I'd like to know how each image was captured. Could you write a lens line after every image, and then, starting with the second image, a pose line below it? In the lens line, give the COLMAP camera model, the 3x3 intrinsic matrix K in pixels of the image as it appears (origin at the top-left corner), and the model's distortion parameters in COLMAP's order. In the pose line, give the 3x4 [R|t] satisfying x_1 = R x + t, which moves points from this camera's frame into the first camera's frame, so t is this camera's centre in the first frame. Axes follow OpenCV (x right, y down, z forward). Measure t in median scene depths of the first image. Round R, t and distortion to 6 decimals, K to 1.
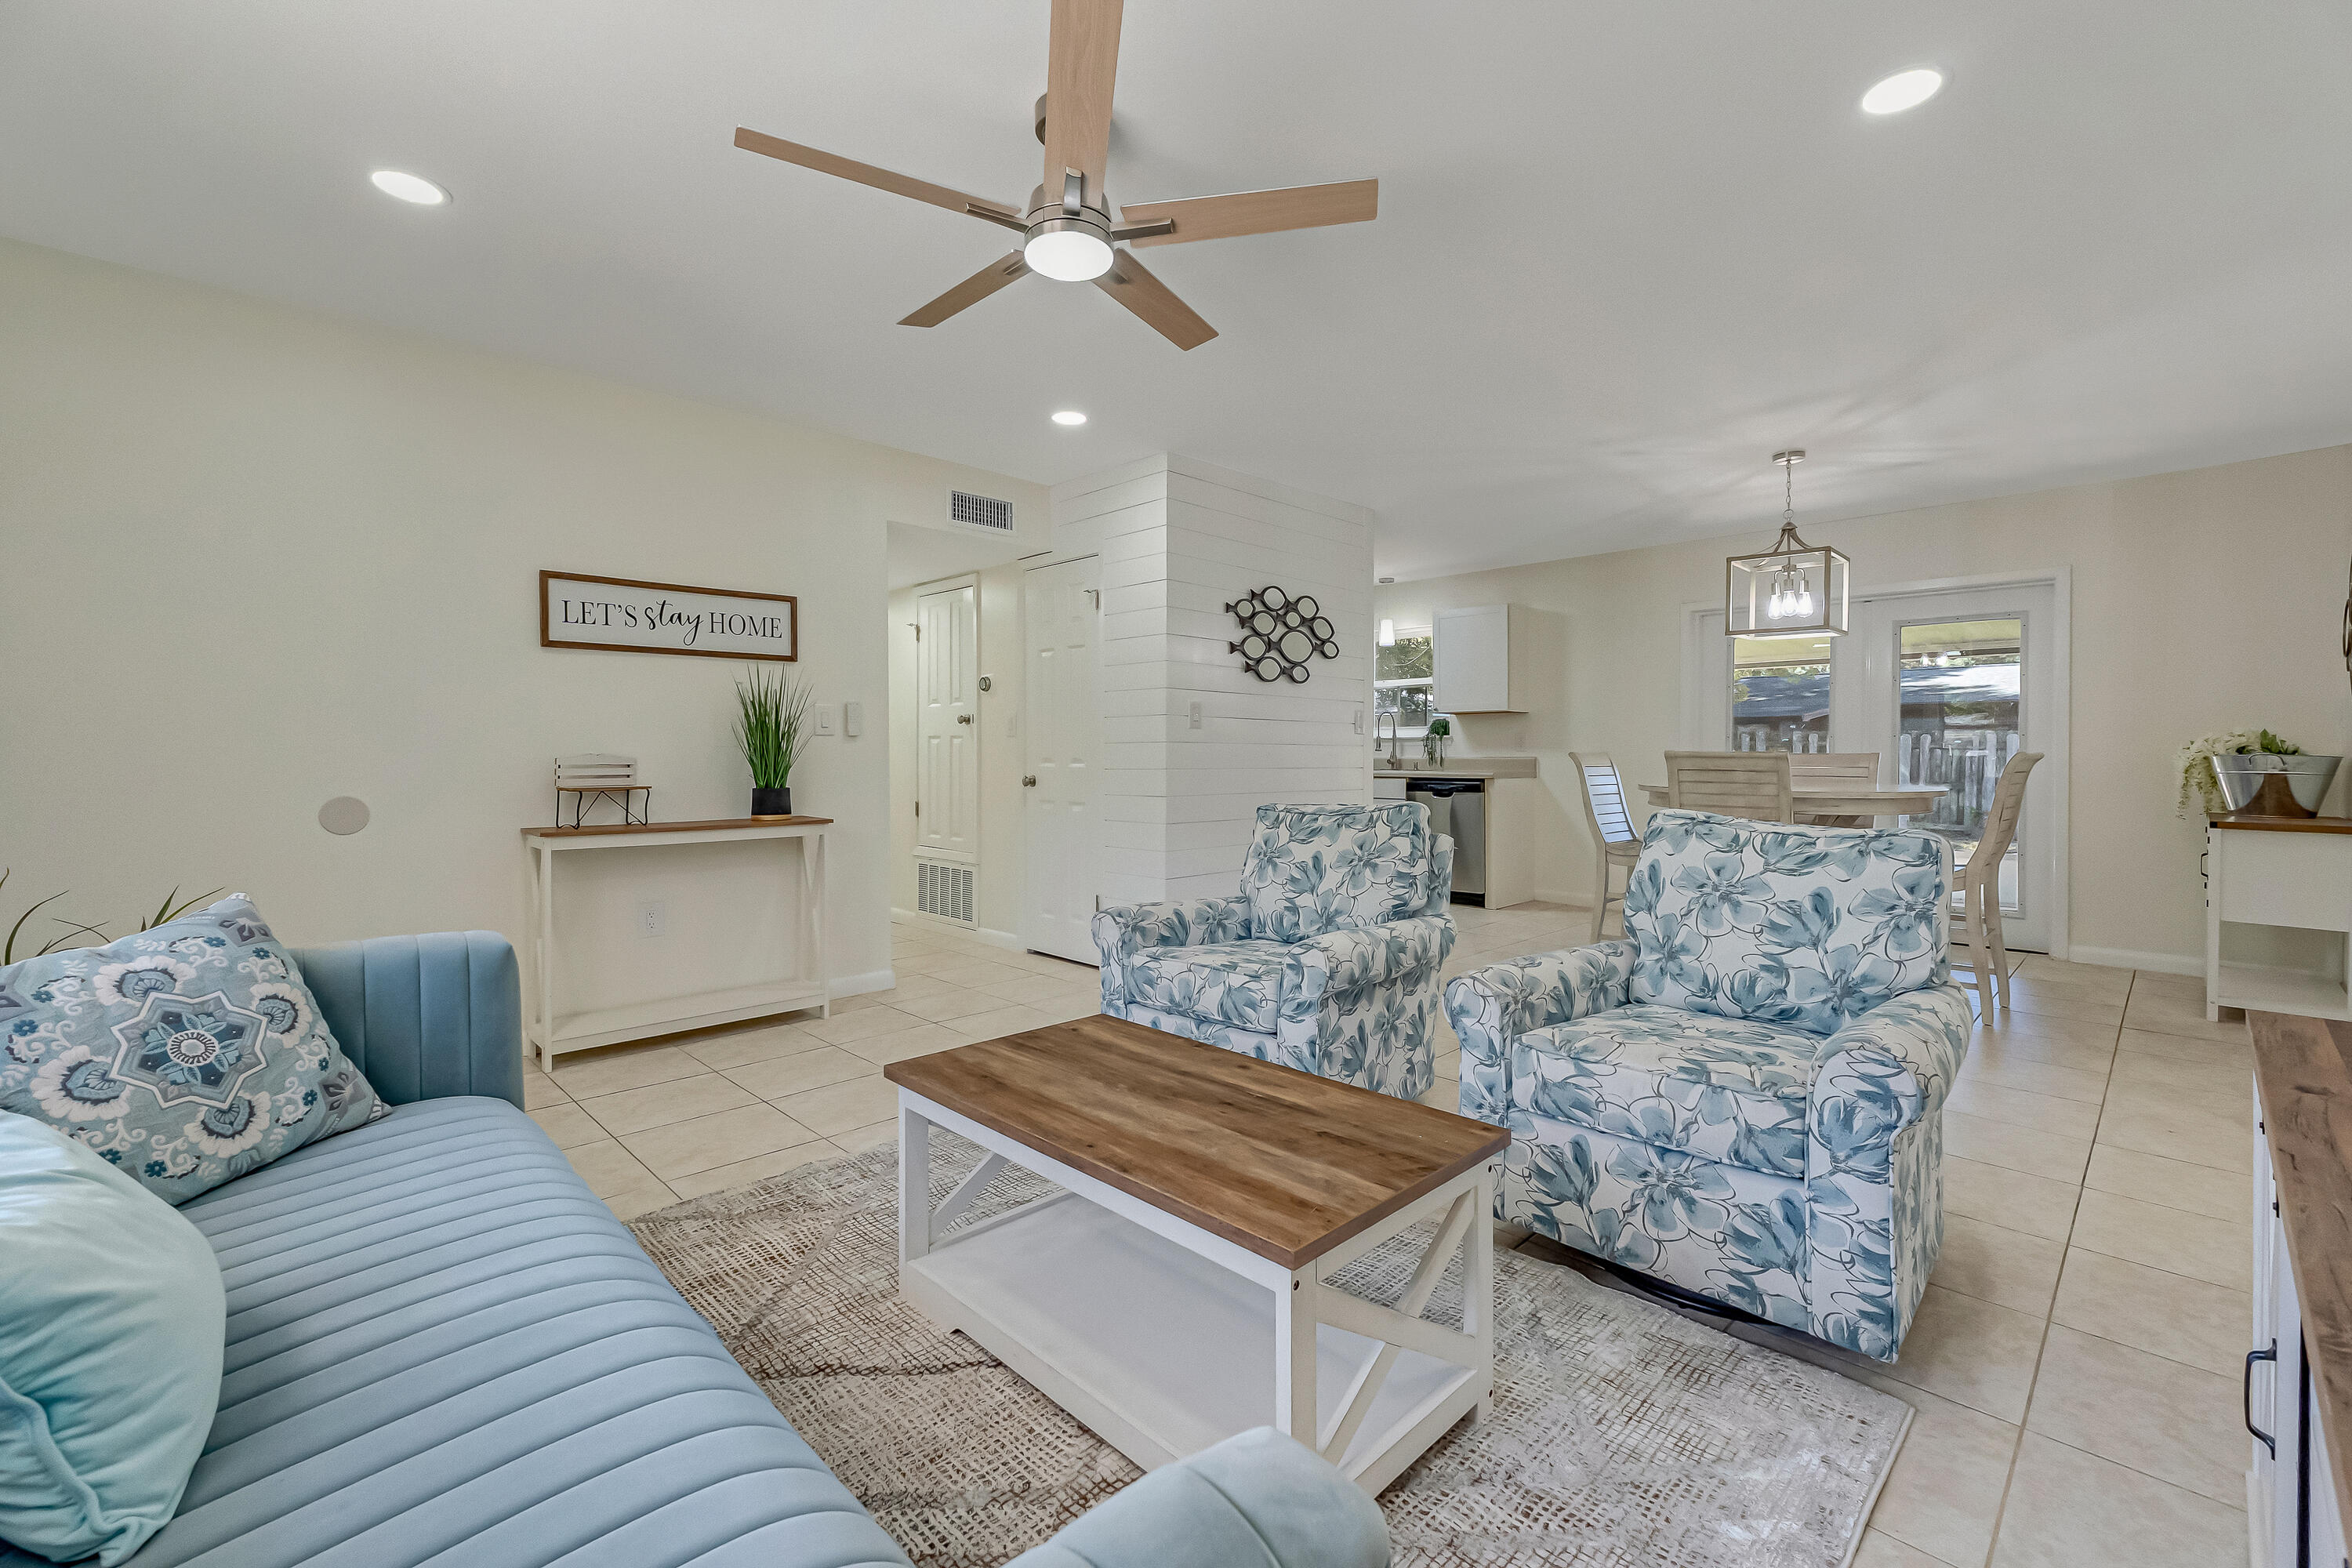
lens RADIAL K [[991.9, 0, 1190.0], [0, 991.9, 758.4], [0, 0, 1]] dist [0.001454, 0.000122]
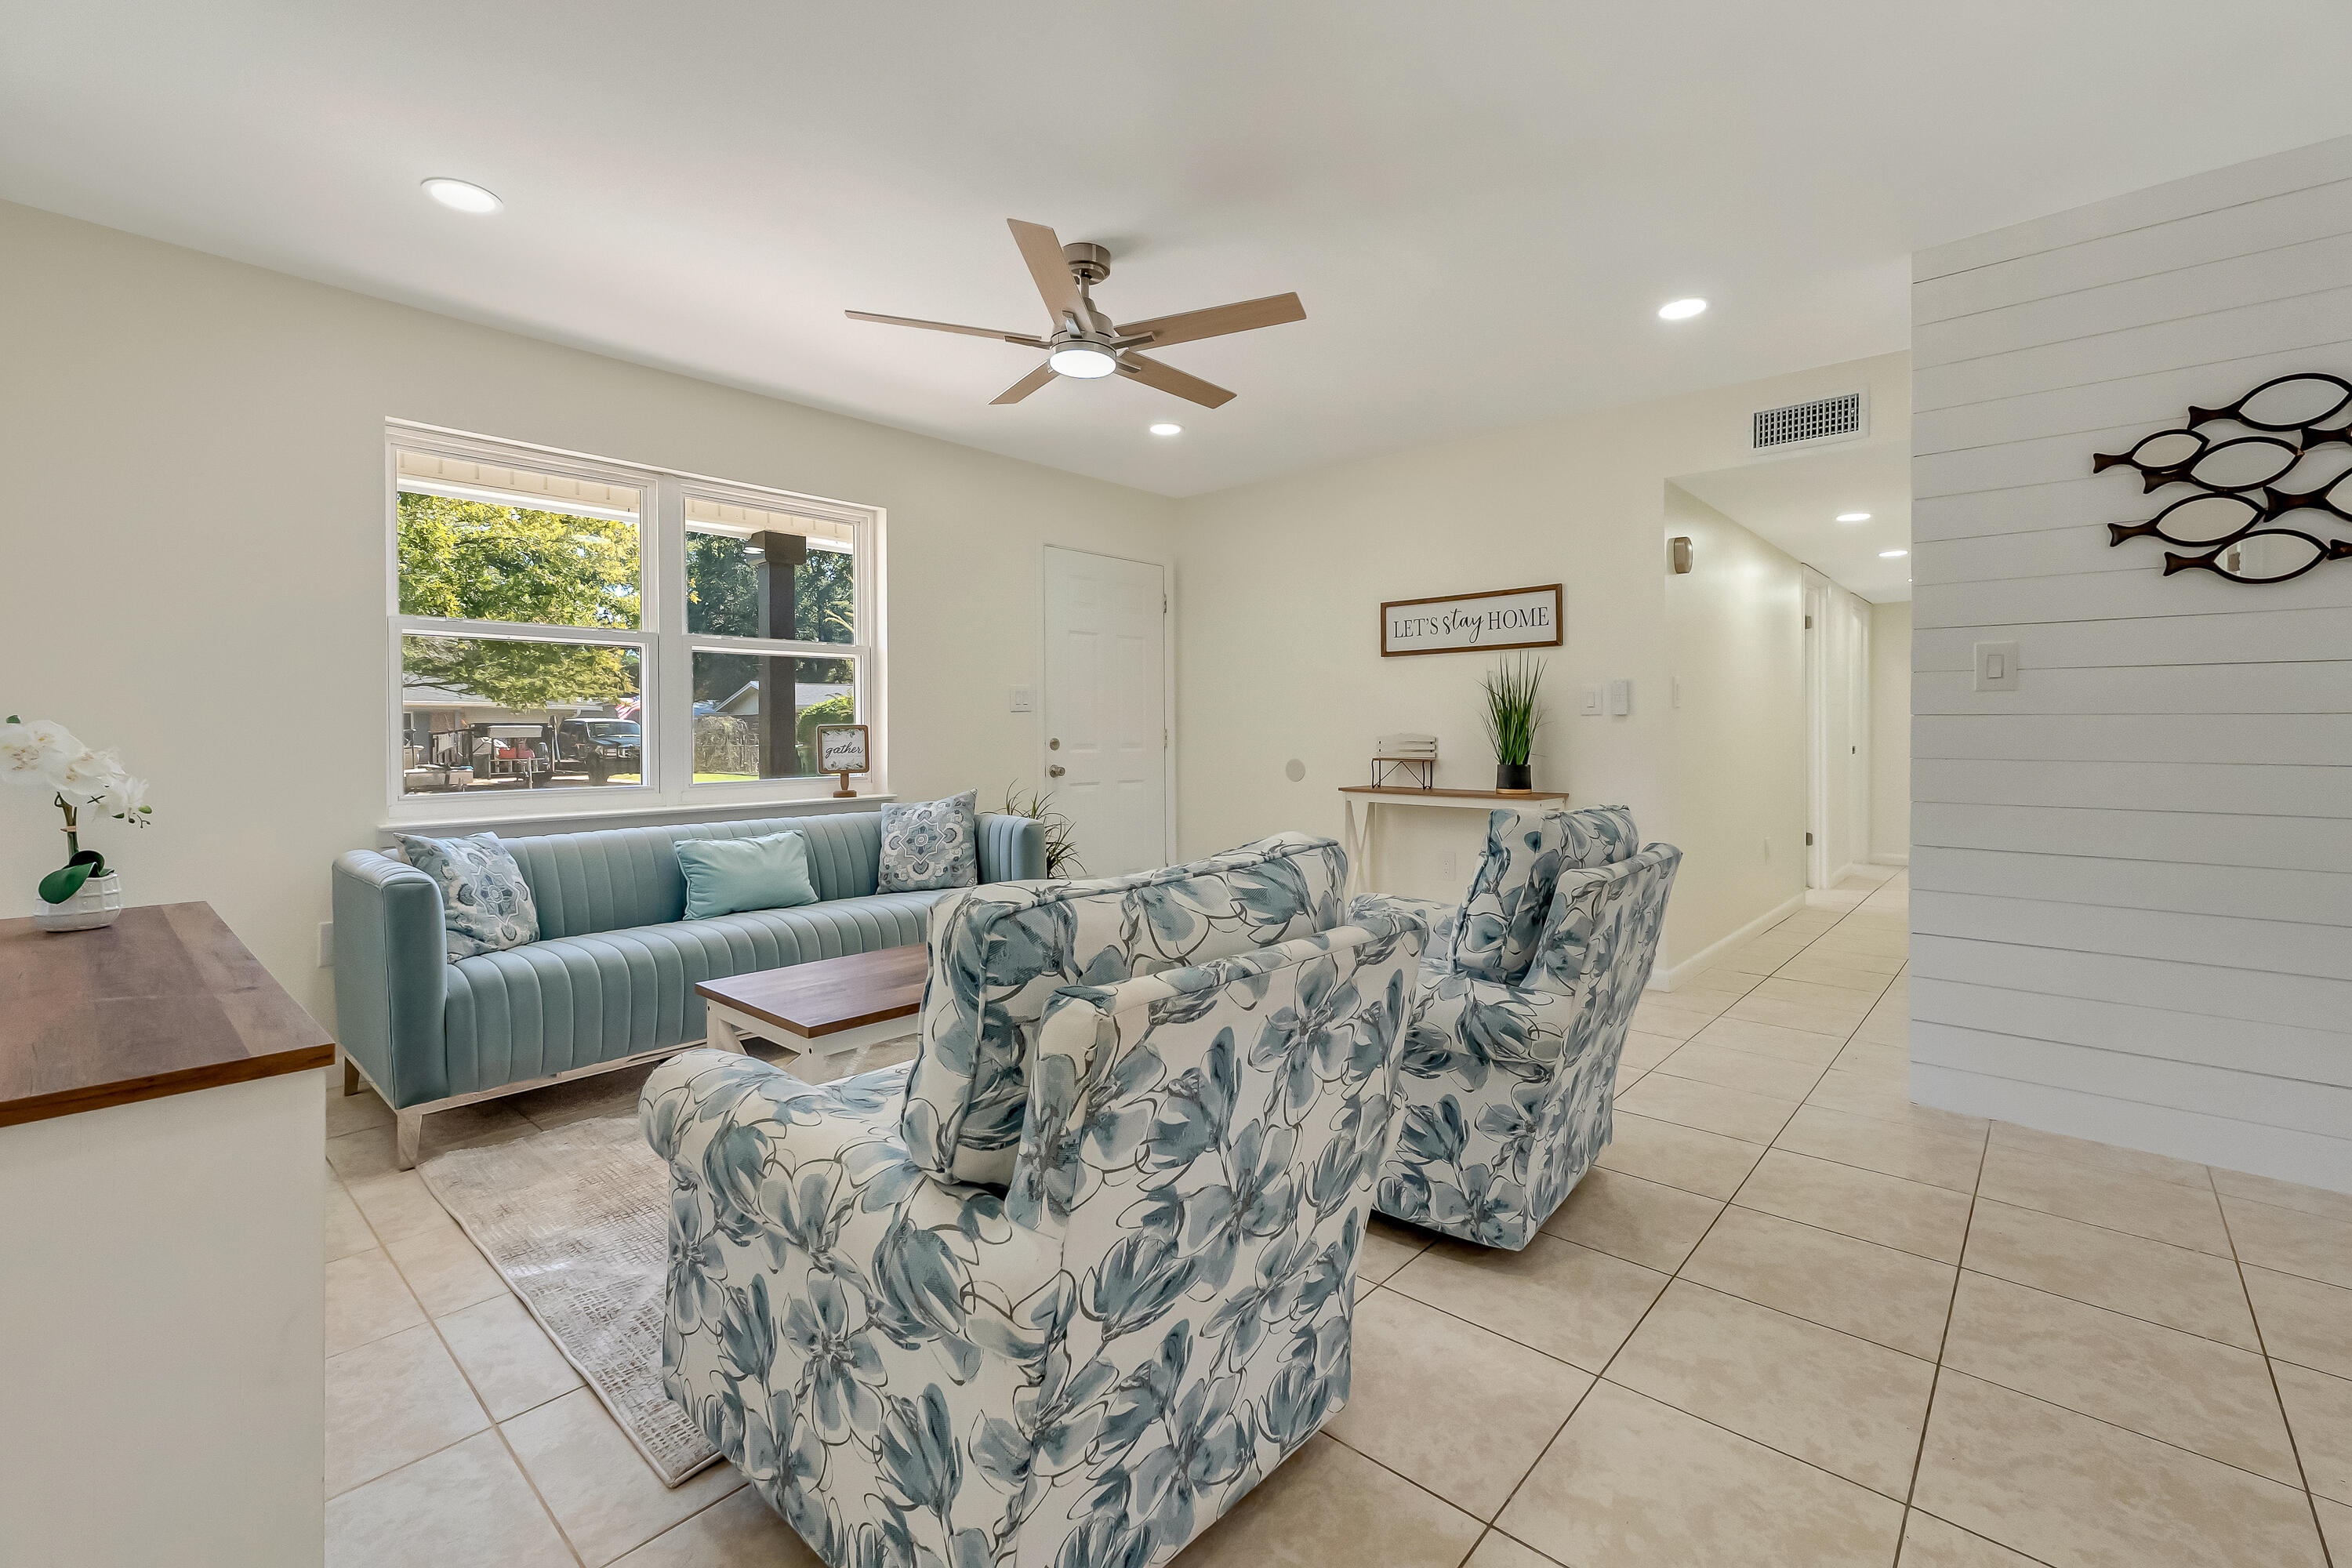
lens RADIAL K [[975.4, 0, 1184.3], [0, 975.4, 739.0], [0, 0, 1]] dist [-0.003897, -0.000548]
pose [[0.074041, 0.003847, -0.997248, 0.541501], [-0.007627, 0.999965, 0.003292, 0.000670], [0.997226, 0.007363, 0.074068, 0.478441]]
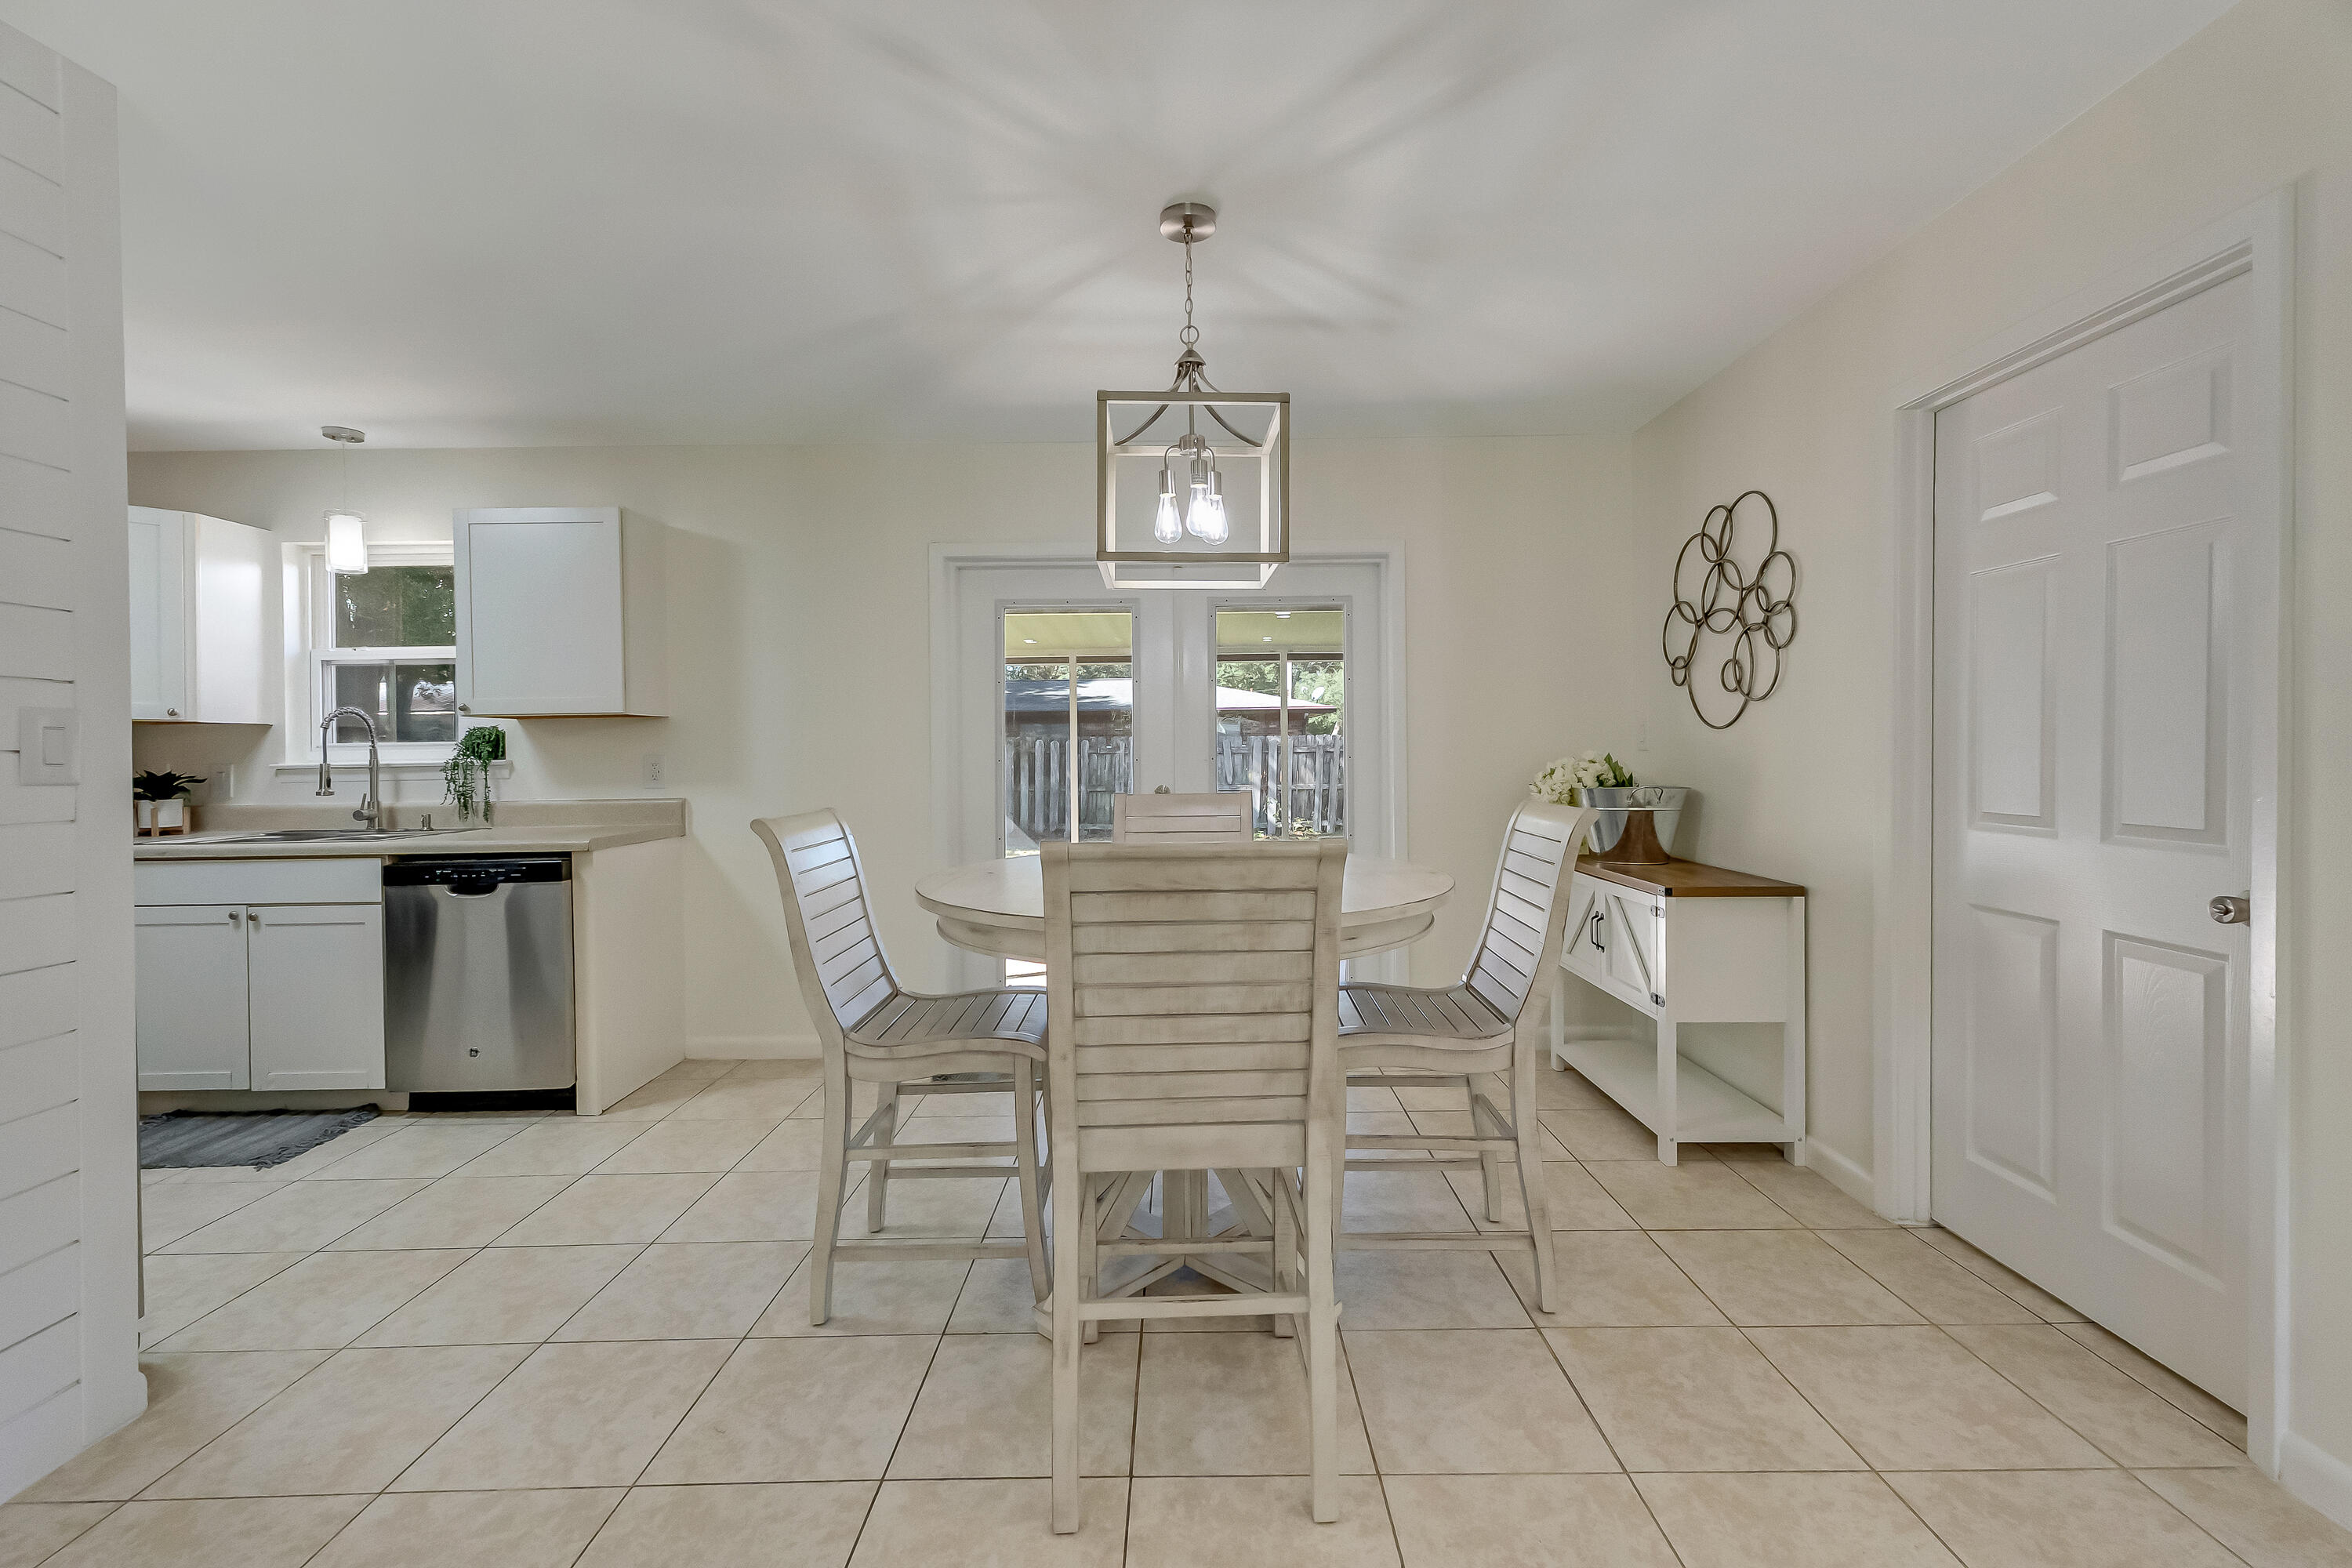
lens RADIAL K [[991.9, 0, 1190.0], [0, 991.9, 758.4], [0, 0, 1]] dist [0.001454, 0.000122]
pose [[0.701340, -0.016073, 0.712645, 0.237784], [0.017110, 0.999837, 0.005711, -0.034107], [-0.712621, 0.008188, 0.701501, 0.639155]]
